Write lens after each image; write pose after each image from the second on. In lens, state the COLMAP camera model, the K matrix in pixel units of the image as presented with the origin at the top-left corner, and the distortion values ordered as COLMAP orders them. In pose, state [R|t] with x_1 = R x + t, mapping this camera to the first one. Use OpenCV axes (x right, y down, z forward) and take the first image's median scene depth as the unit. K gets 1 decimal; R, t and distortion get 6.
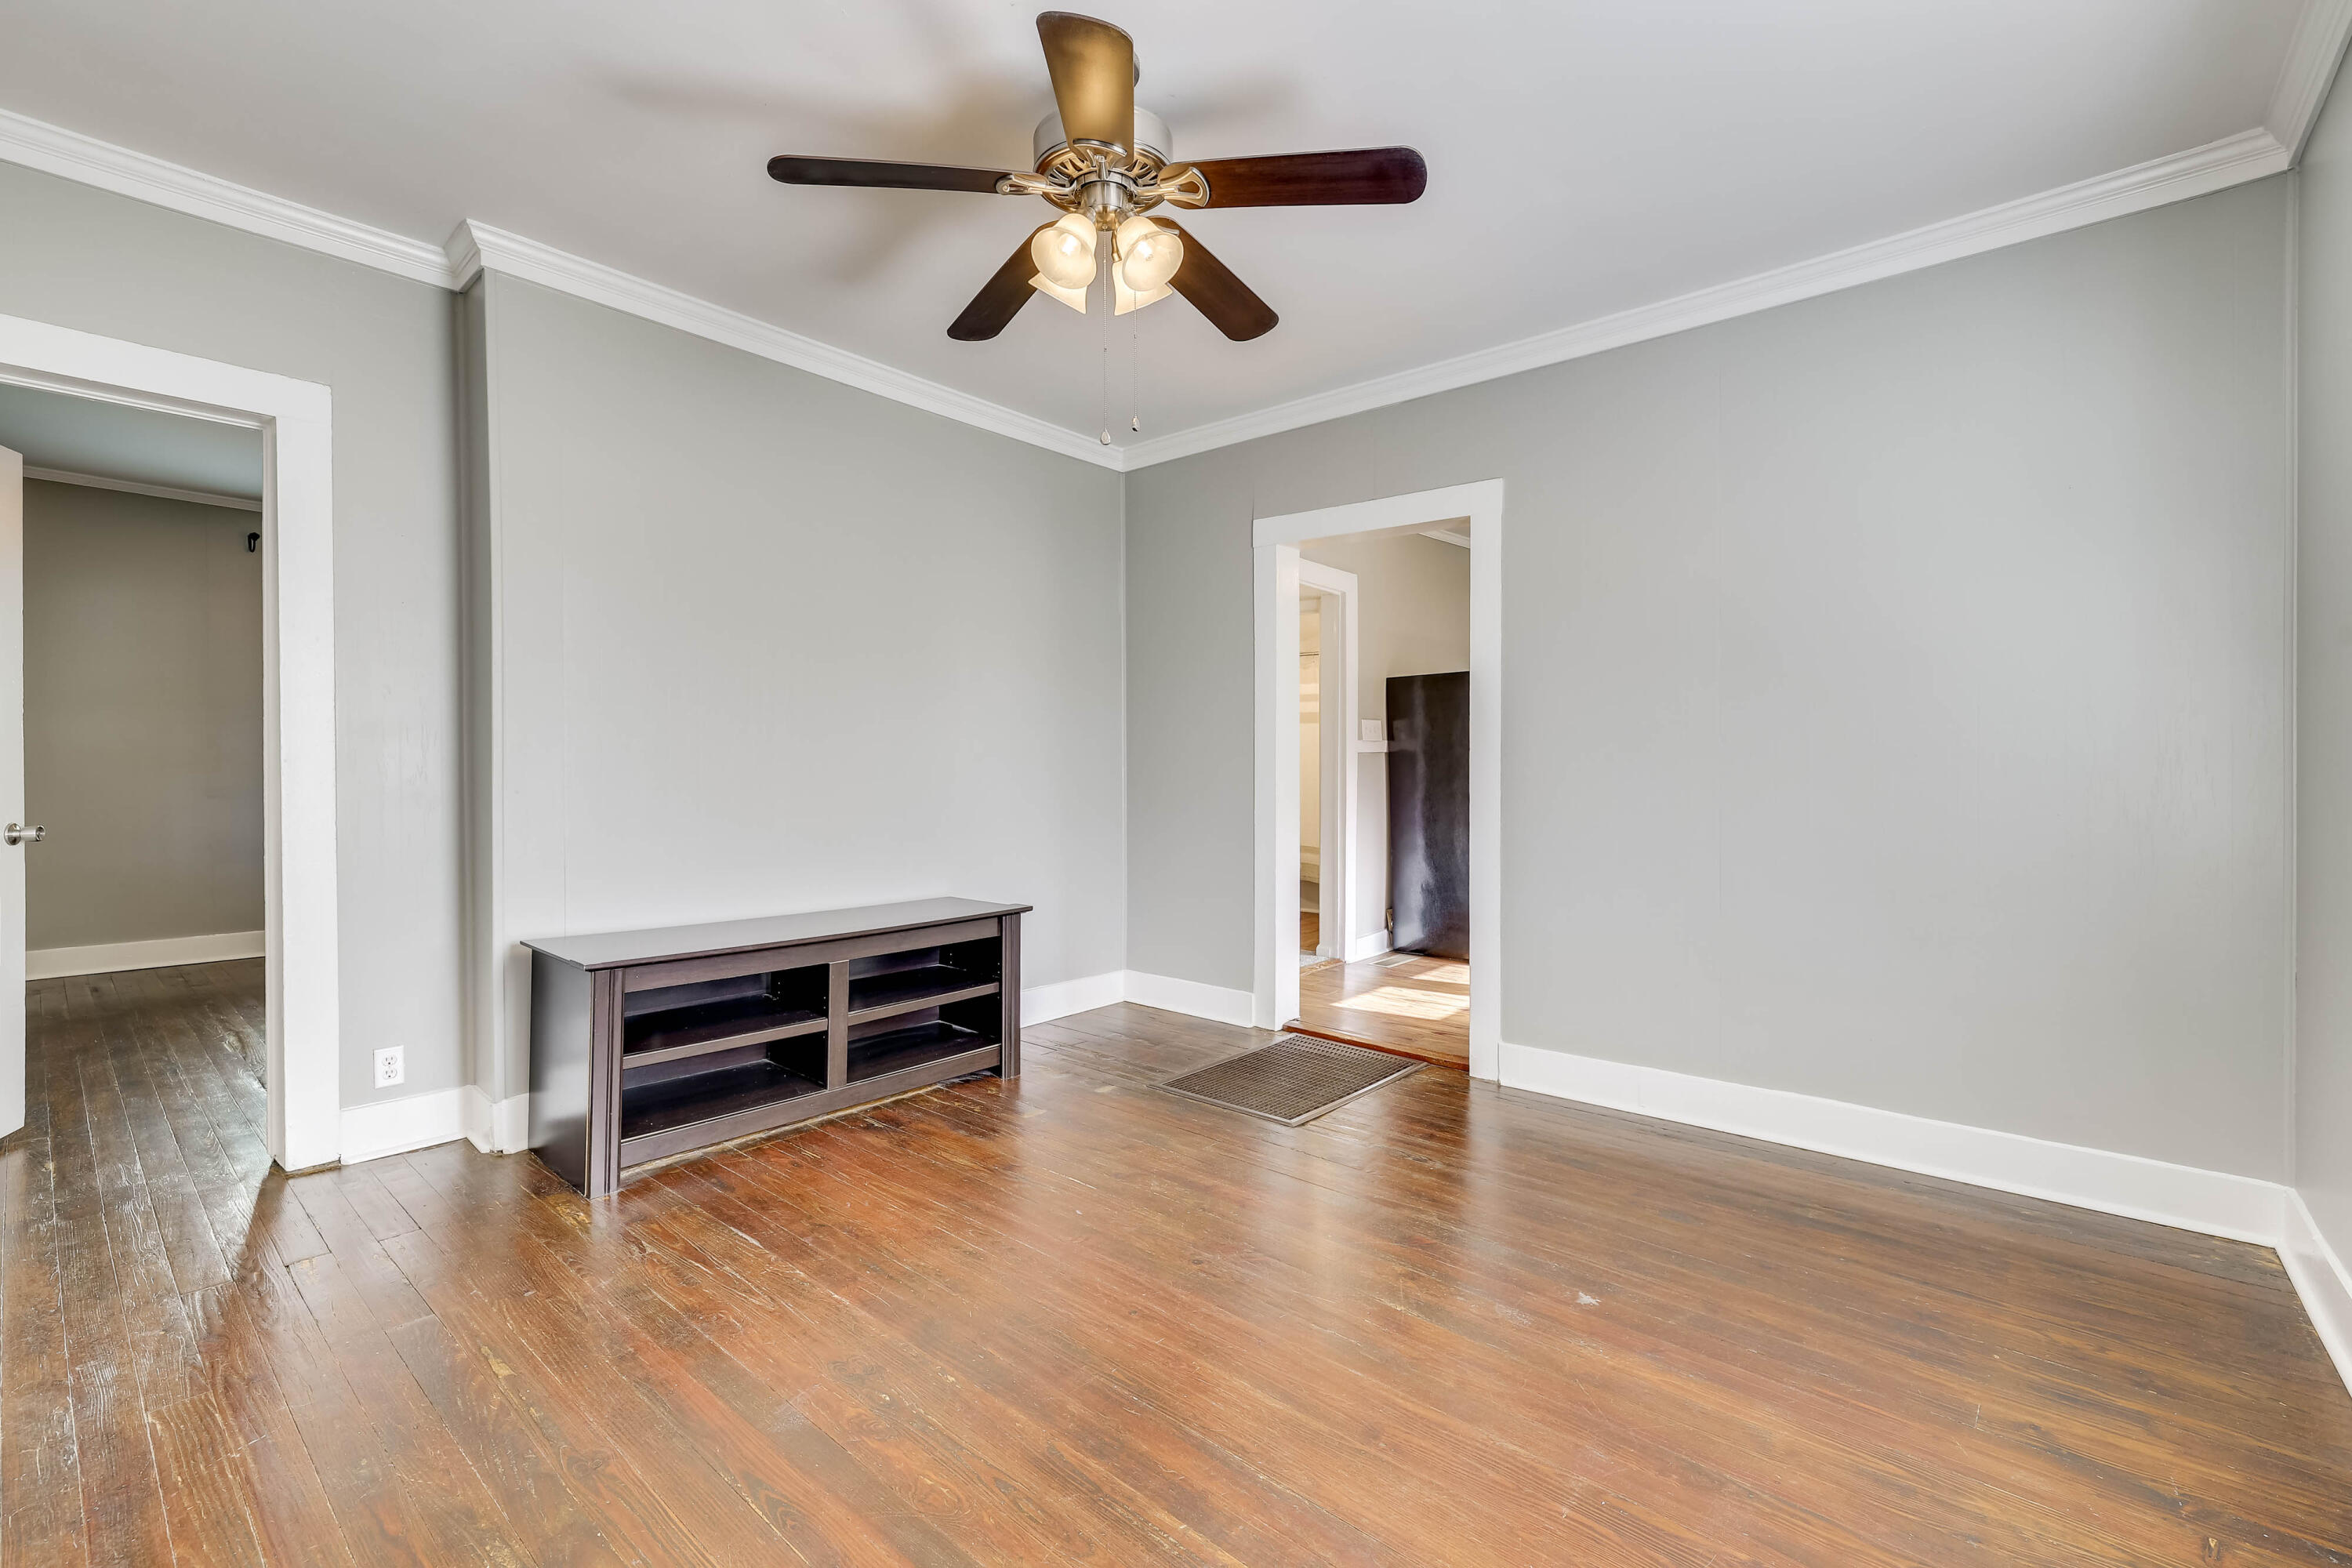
lens RADIAL K [[1004.6, 0, 1143.0], [0, 1004.6, 745.4], [0, 0, 1]] dist [-0.000496, 0.000010]
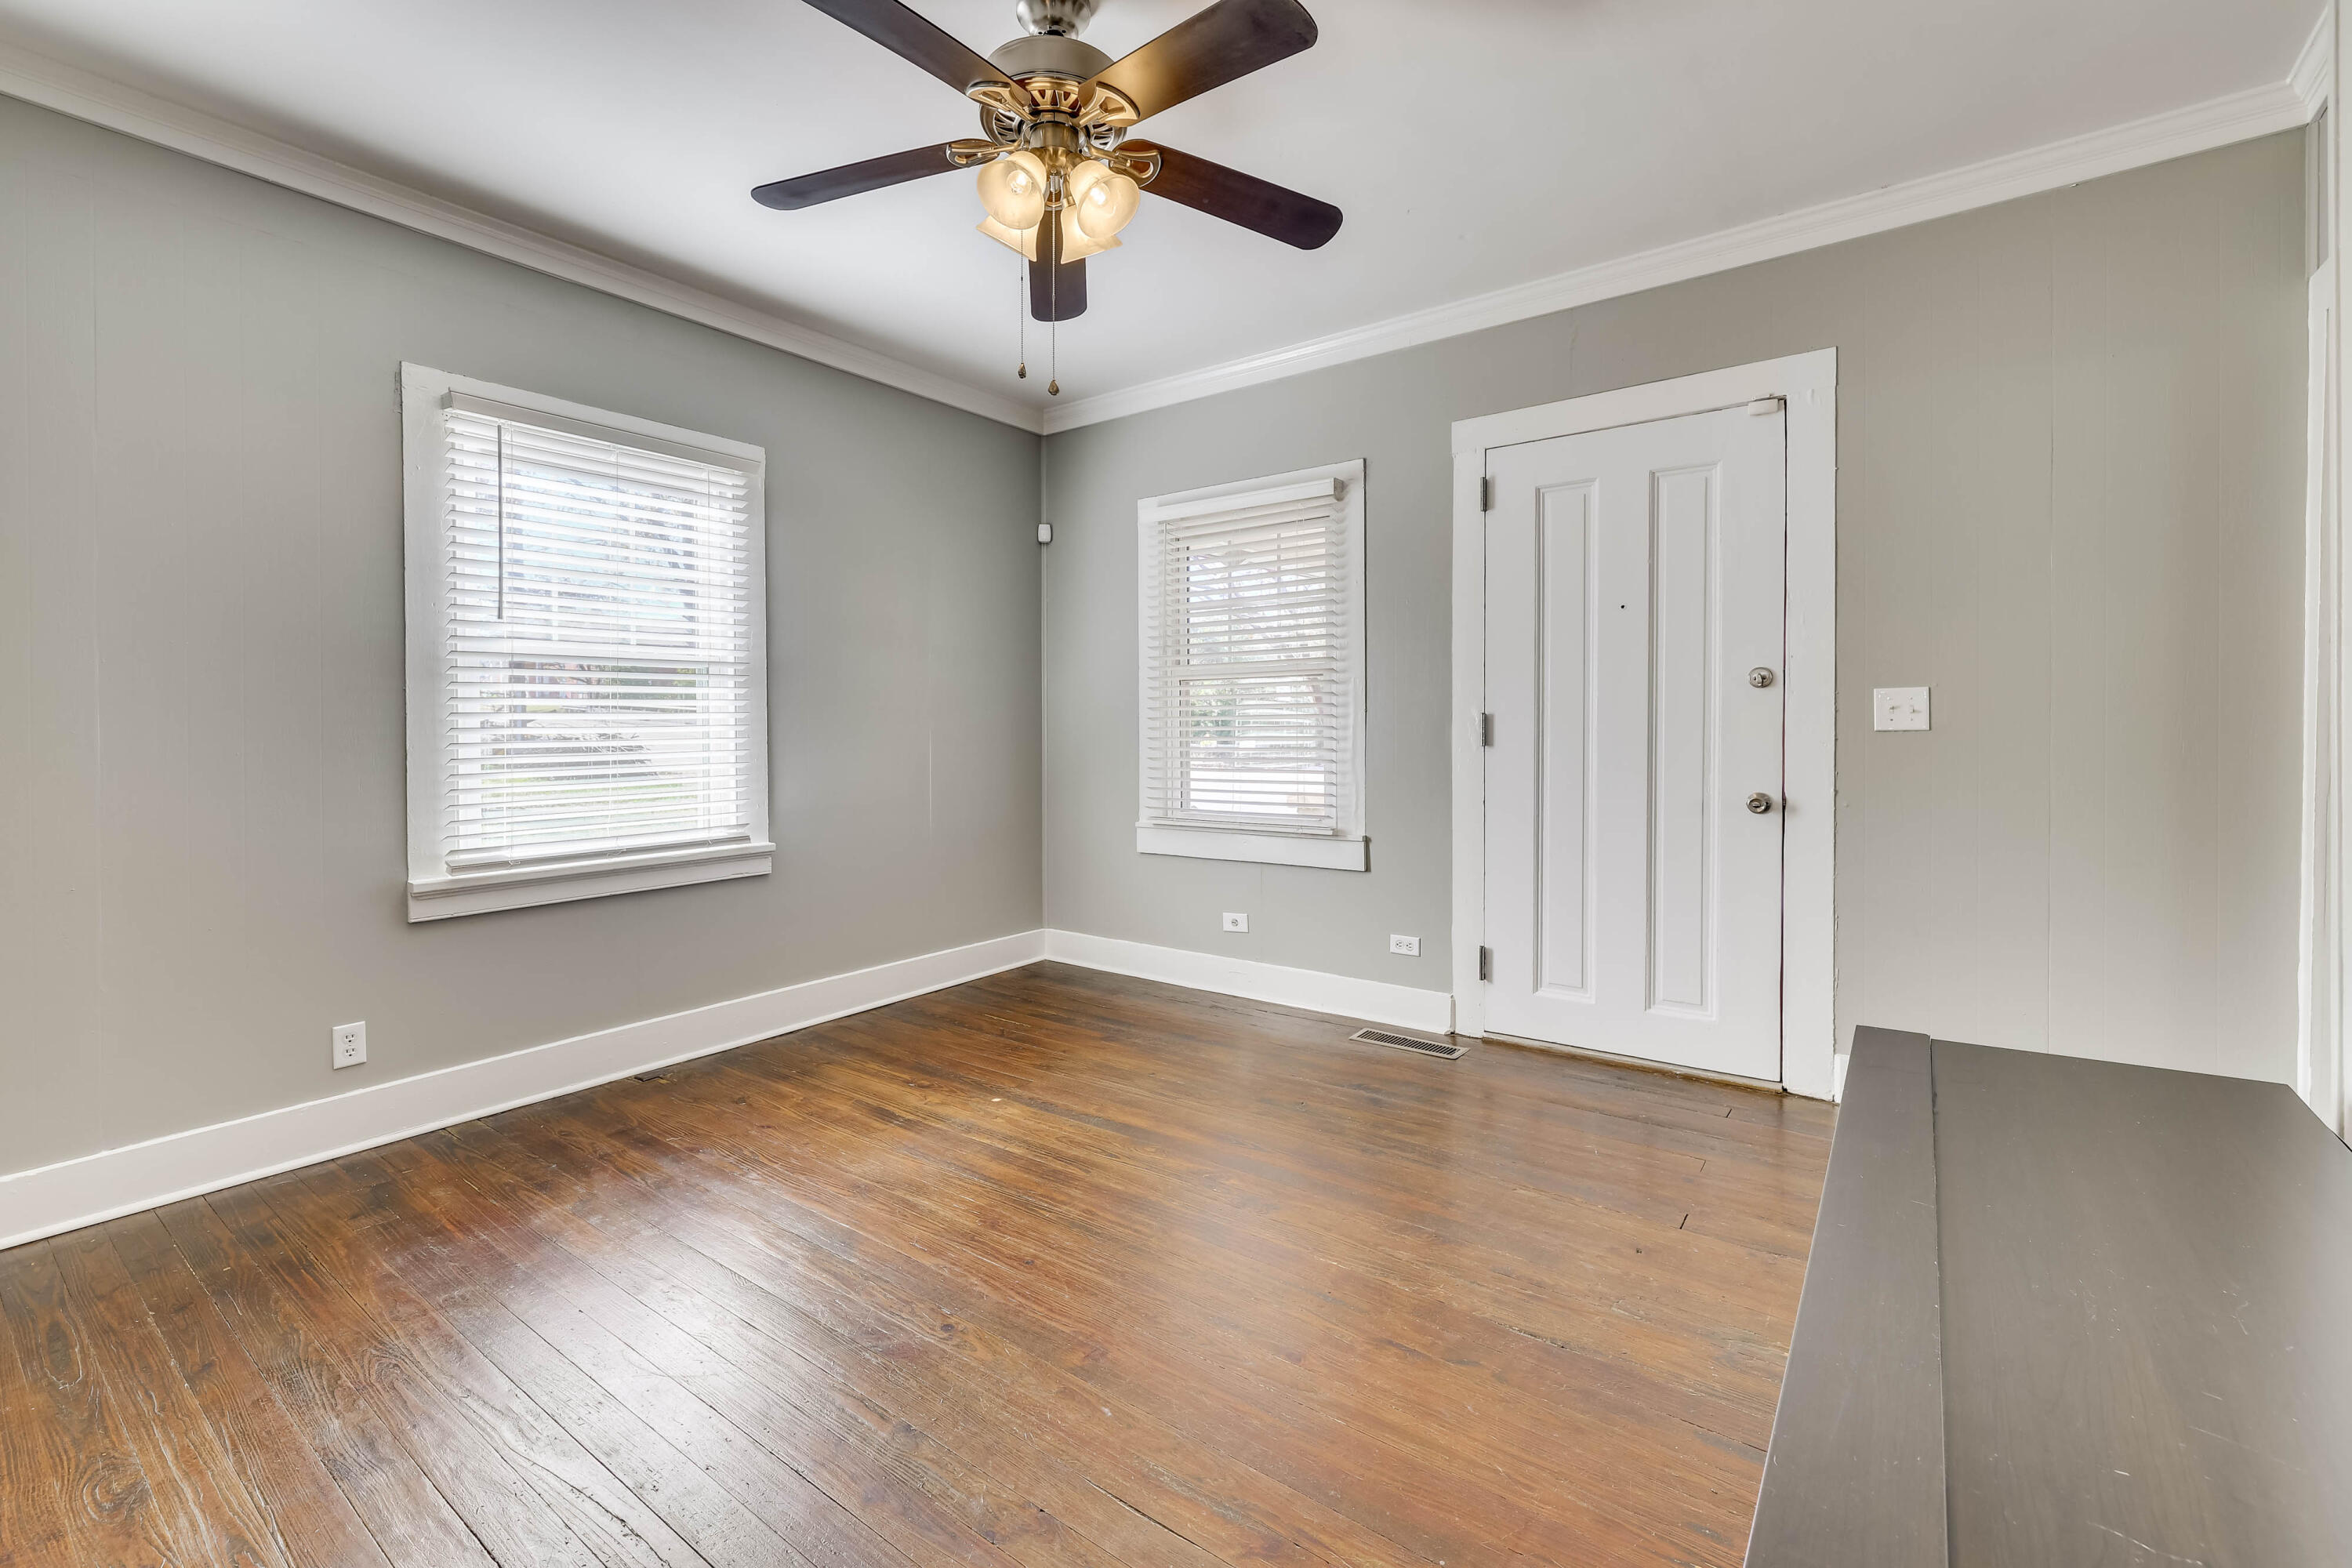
lens RADIAL K [[1004.6, 0, 1143.0], [0, 1004.6, 745.4], [0, 0, 1]] dist [-0.000496, 0.000010]
pose [[-0.997079, 0.003521, -0.076294, -0.044172], [0.003578, 0.999993, -0.000604, 0.040939], [0.076291, -0.000876, -0.997085, 1.821630]]
